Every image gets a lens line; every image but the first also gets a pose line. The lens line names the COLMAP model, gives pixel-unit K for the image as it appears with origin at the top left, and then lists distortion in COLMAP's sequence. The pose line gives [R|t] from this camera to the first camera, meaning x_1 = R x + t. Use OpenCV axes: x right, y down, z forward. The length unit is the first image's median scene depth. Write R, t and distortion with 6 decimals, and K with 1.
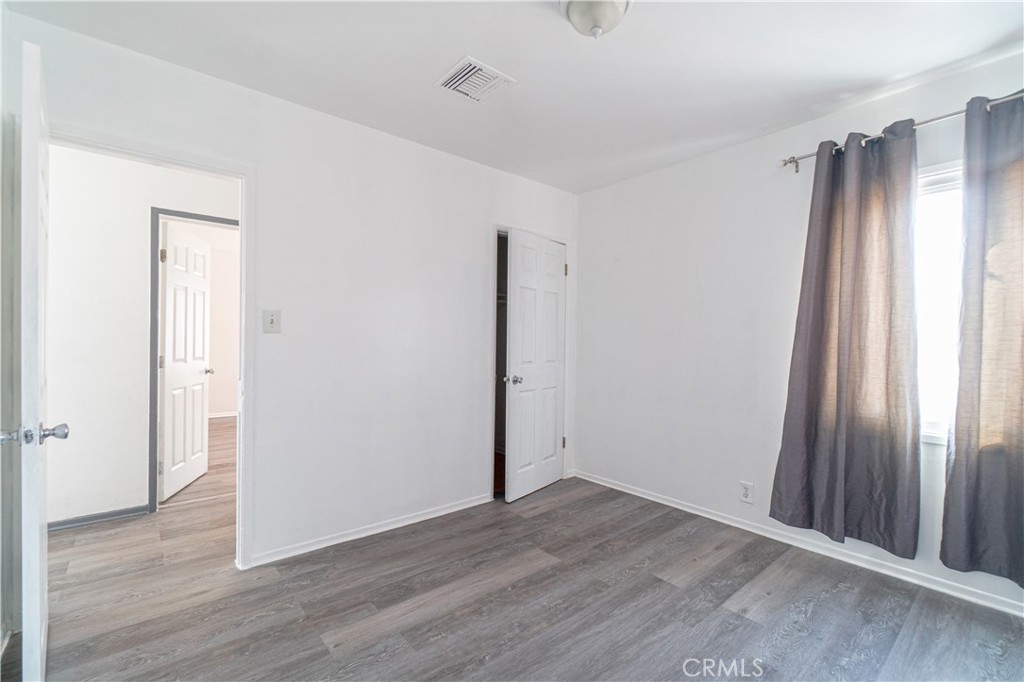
lens RADIAL K [[455.8, 0, 495.9], [0, 455.8, 341.7], [0, 0, 1]] dist [-0.057190, 0.018604]
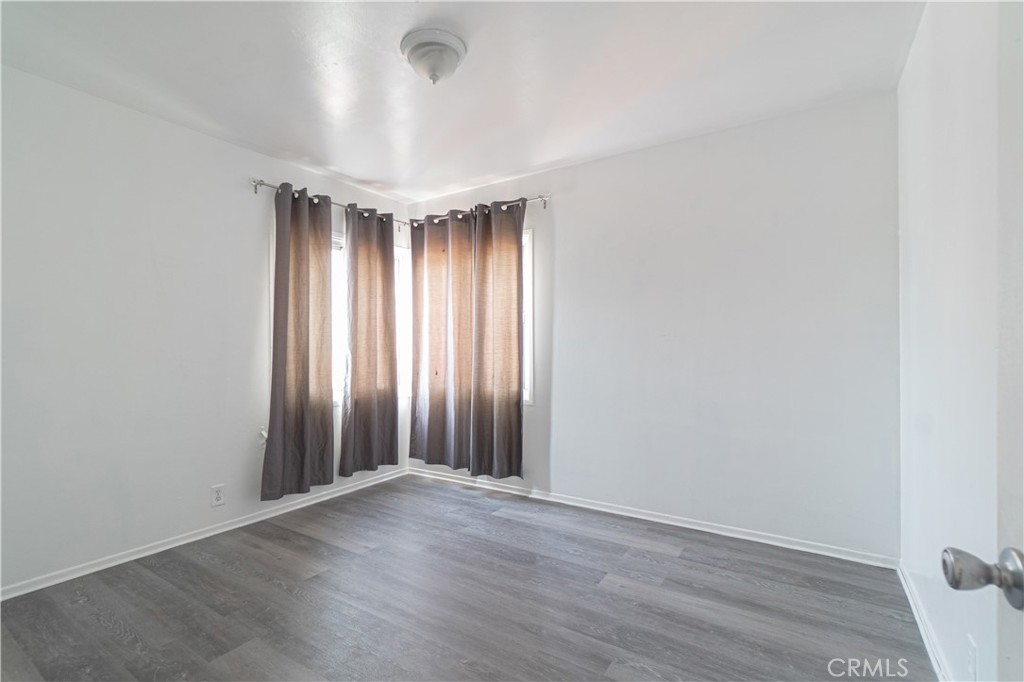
lens RADIAL K [[455.8, 0, 495.9], [0, 455.8, 341.7], [0, 0, 1]] dist [-0.057190, 0.018604]
pose [[-0.299963, -0.001030, 0.953950, -0.646159], [0.009022, 0.999952, 0.003916, -0.002022], [-0.953908, 0.009782, -0.299939, 0.807403]]
